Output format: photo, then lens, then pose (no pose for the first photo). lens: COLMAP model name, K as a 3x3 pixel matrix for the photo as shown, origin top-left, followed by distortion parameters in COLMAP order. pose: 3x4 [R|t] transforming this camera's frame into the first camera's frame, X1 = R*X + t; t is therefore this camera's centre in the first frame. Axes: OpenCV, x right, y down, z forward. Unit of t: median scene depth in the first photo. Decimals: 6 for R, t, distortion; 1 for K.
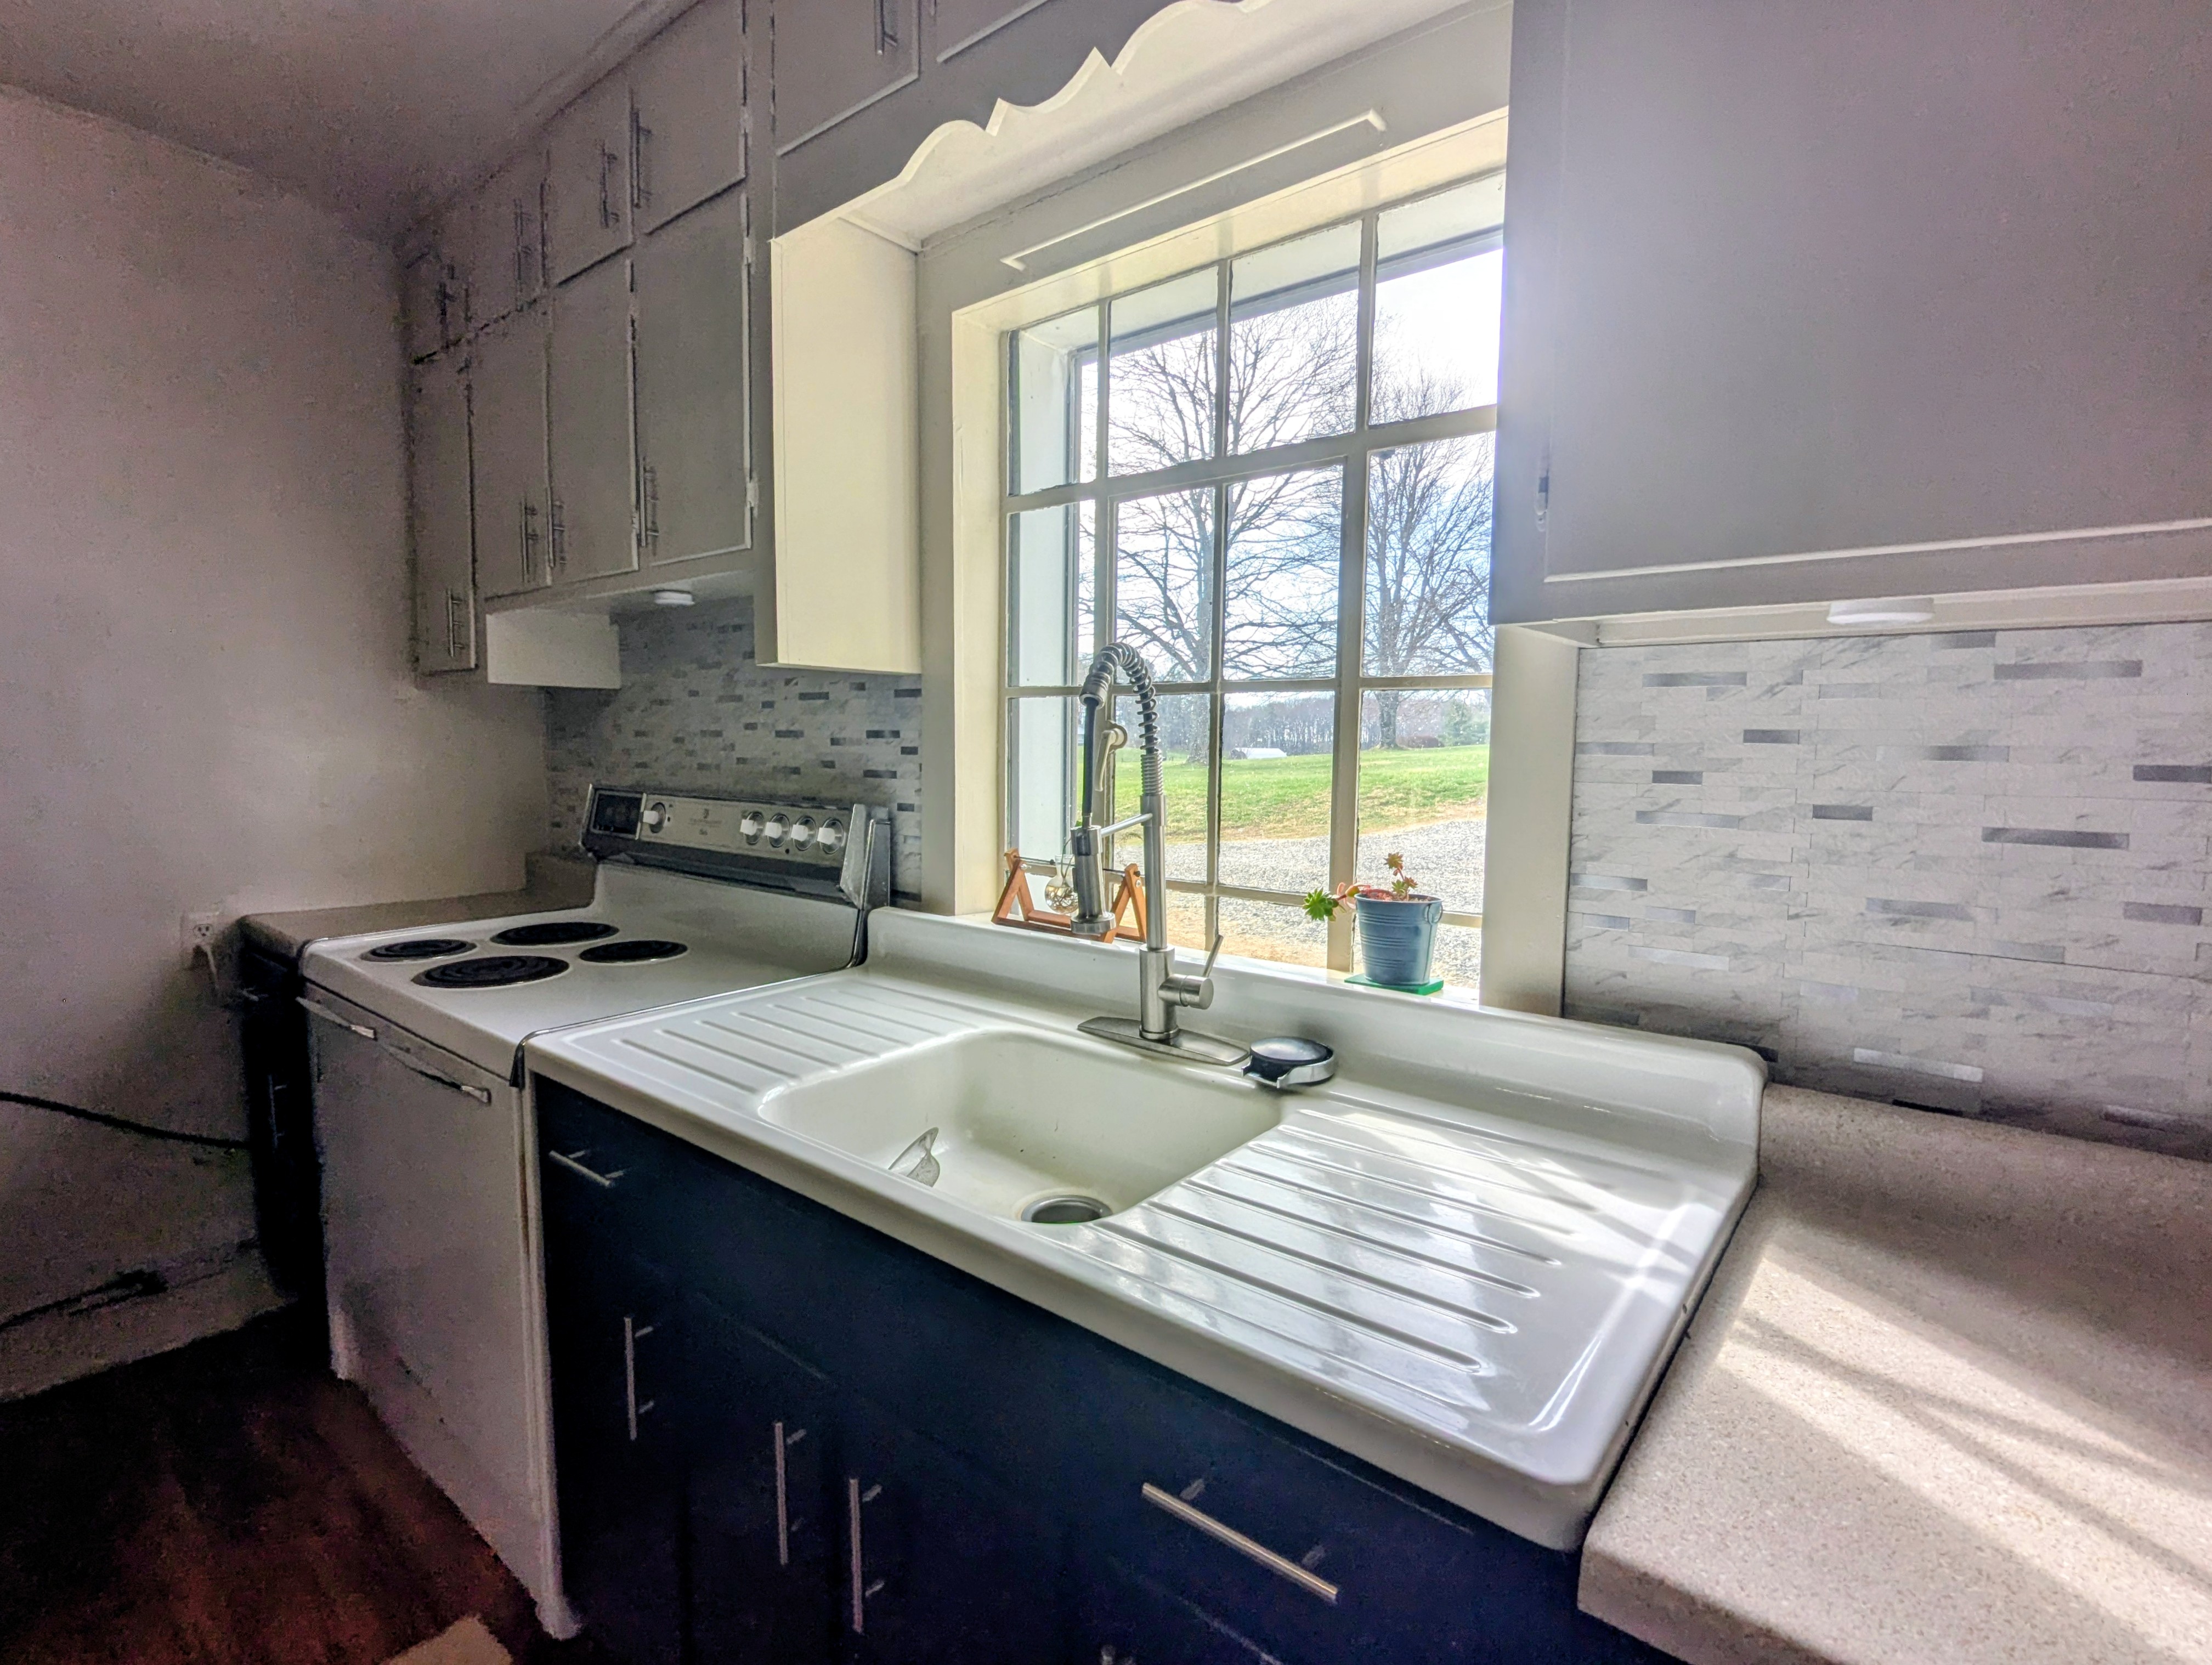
lens RADIAL K [[1079.9, 0, 1106.0], [0, 1079.9, 832.5], [0, 0, 1]] dist [-0.000324, 0.002071]
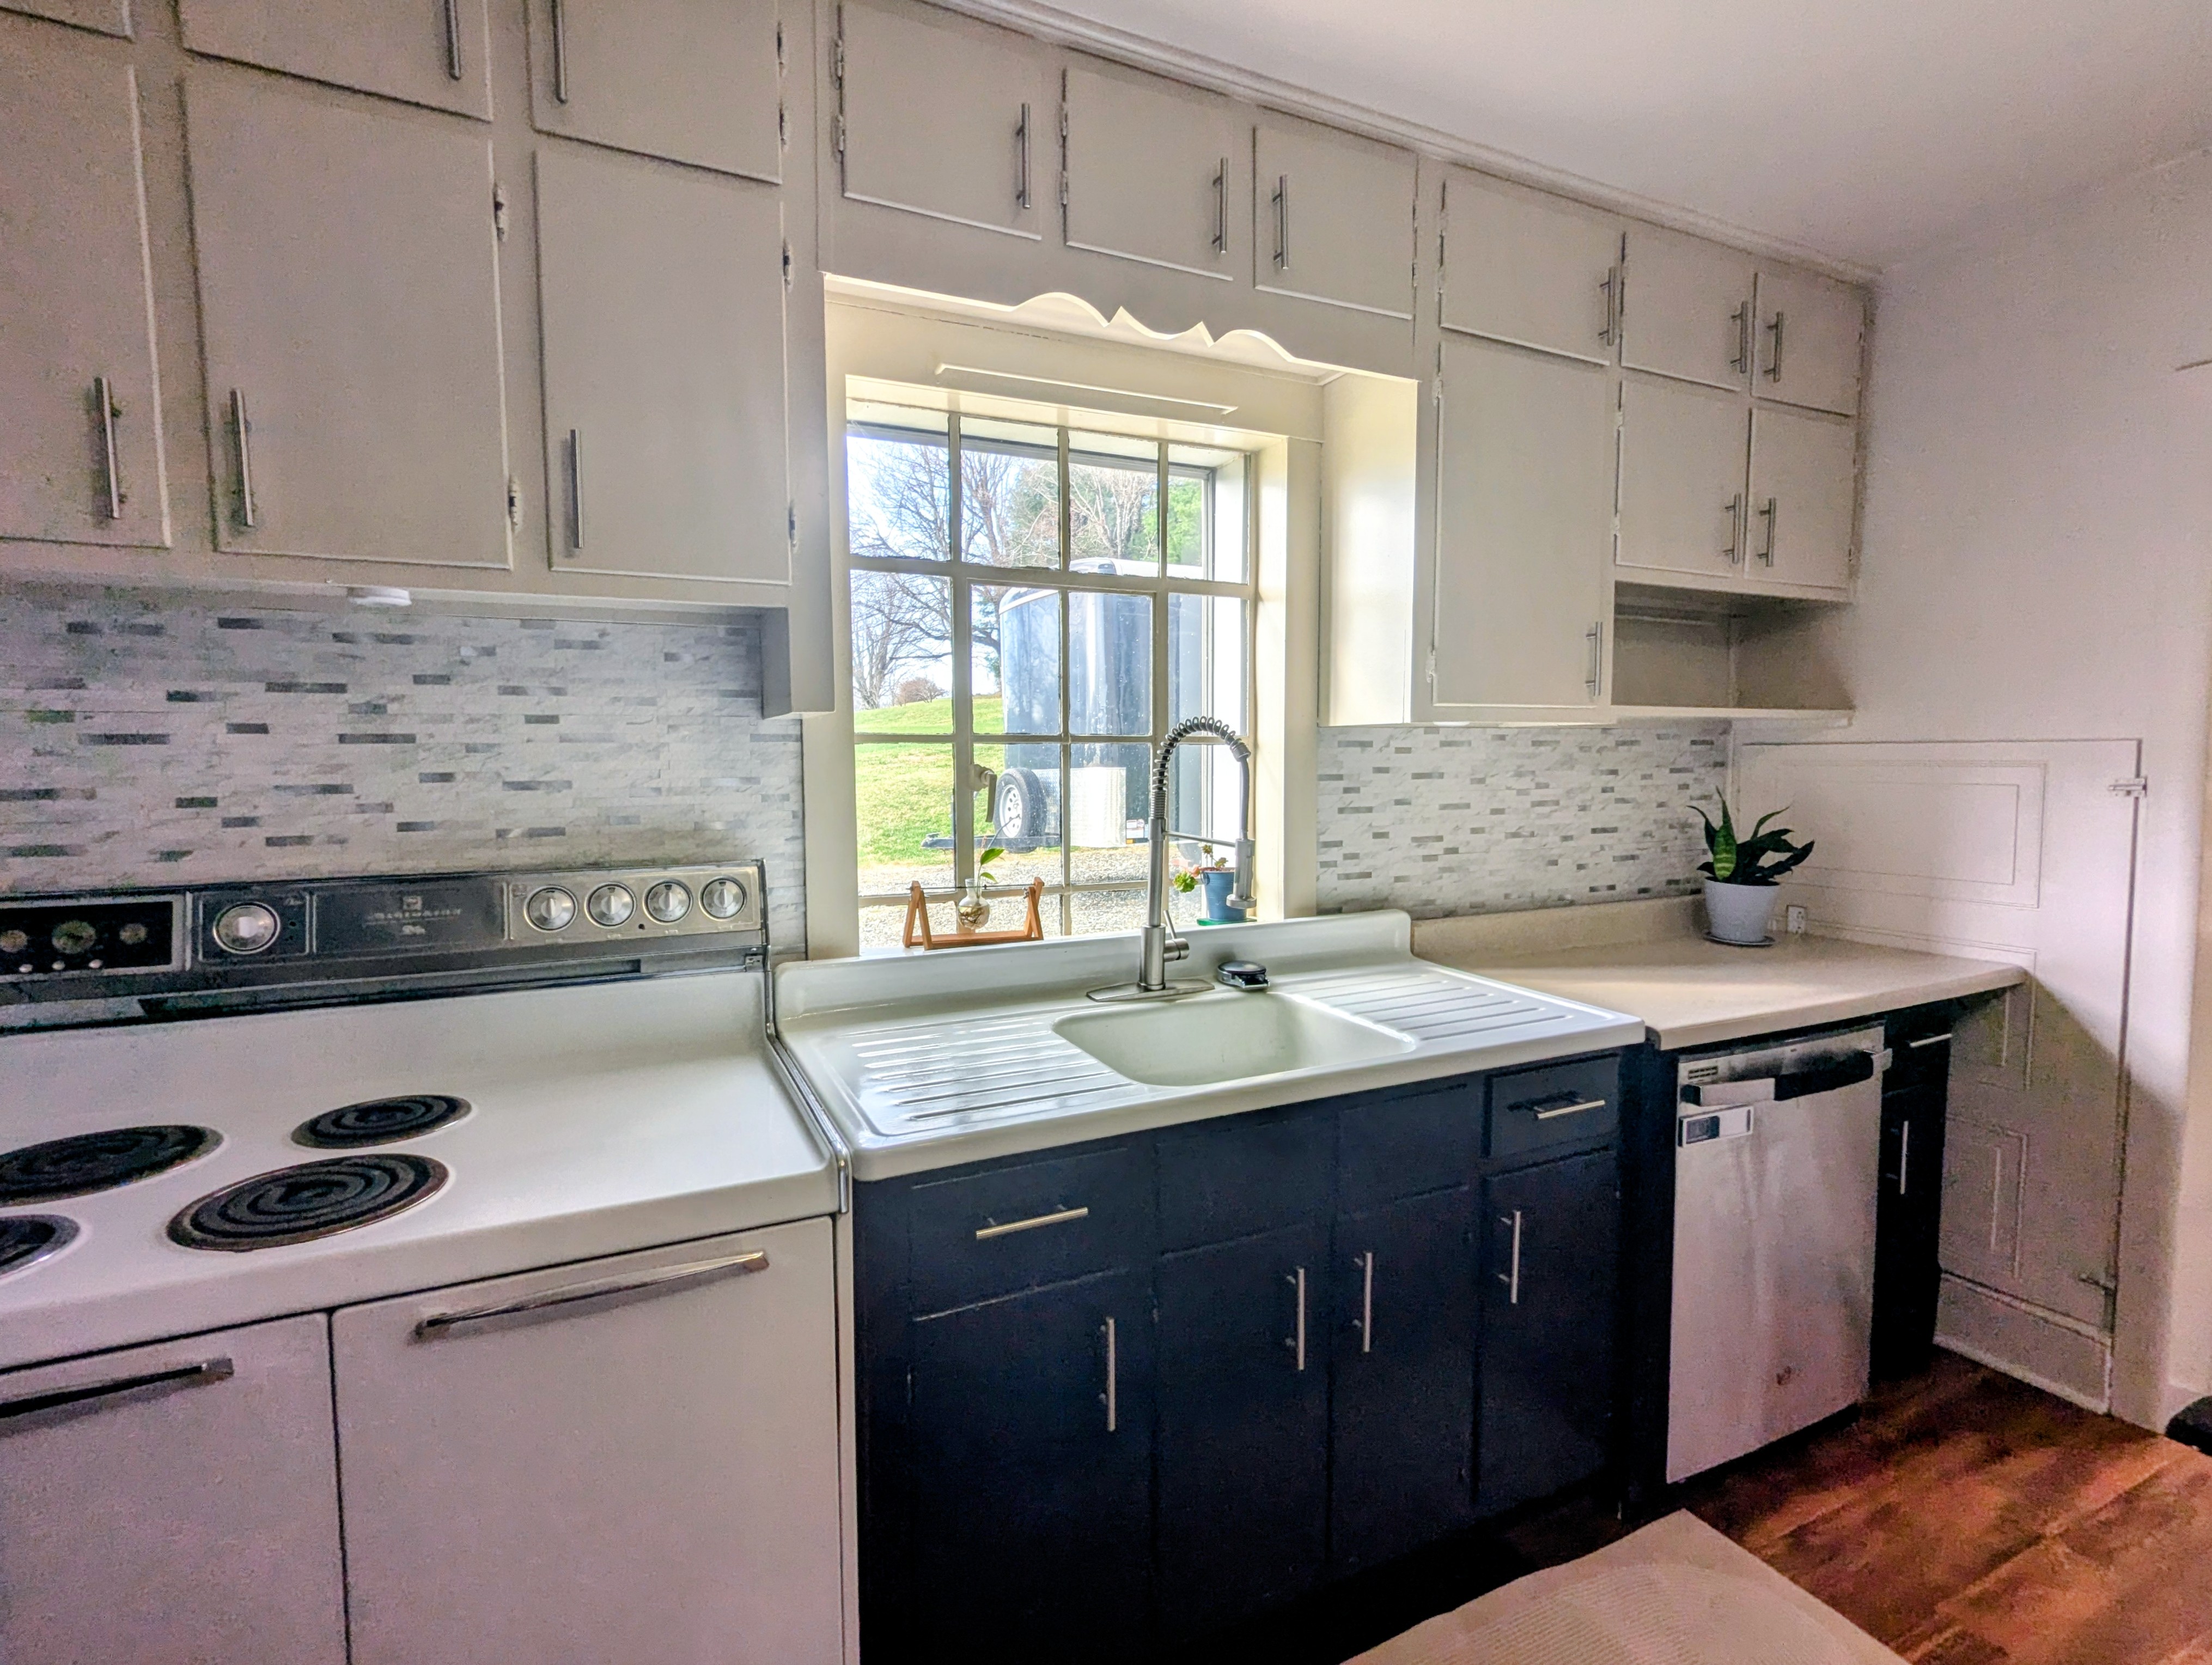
lens RADIAL K [[1031.3, 0, 1106.0], [0, 1031.3, 832.5], [0, 0, 1]] dist [0.001206, 0.000308]
pose [[0.426193, -0.082092, 0.900900, -1.274552], [0.086582, 0.995004, 0.049708, -0.094602], [-0.900479, 0.056817, 0.431171, 0.490973]]
